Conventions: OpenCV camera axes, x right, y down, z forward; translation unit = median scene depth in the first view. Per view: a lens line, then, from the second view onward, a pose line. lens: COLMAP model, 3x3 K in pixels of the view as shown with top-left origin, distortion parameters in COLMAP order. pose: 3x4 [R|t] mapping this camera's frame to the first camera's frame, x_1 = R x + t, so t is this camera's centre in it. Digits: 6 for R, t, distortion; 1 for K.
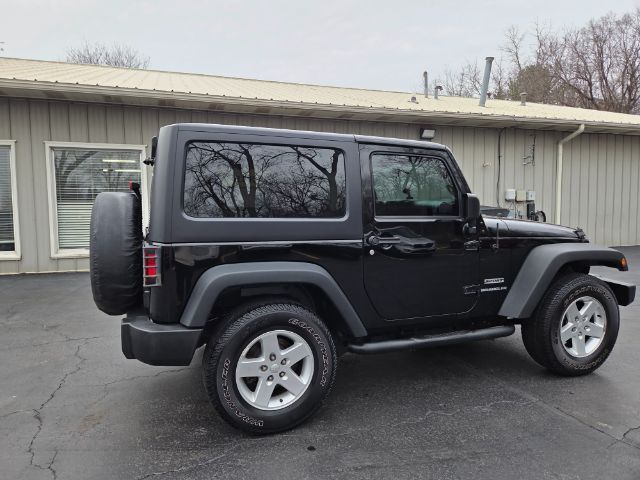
lens RADIAL K [[436.1, 0, 317.0], [0, 436.1, 237.8], [0, 0, 1]] dist [0.069185, -0.062015]
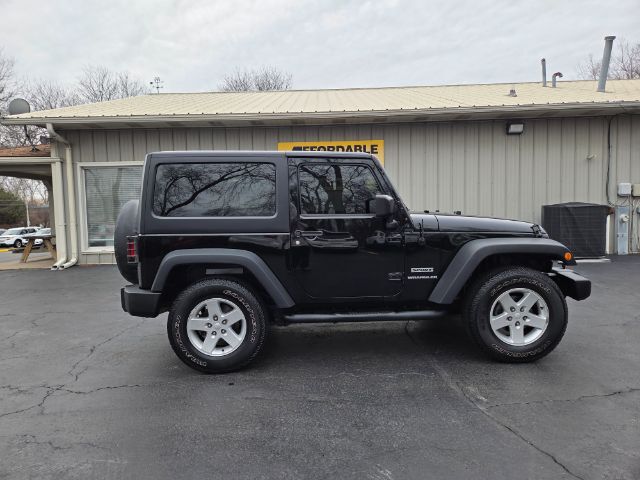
lens RADIAL K [[436.1, 0, 317.0], [0, 436.1, 237.8], [0, 0, 1]] dist [0.069185, -0.062015]
pose [[0.945733, 0.002186, -0.324937, 0.523716], [-0.003804, 0.999983, -0.004345, 0.021172], [0.324922, 0.005345, 0.945726, -0.159687]]
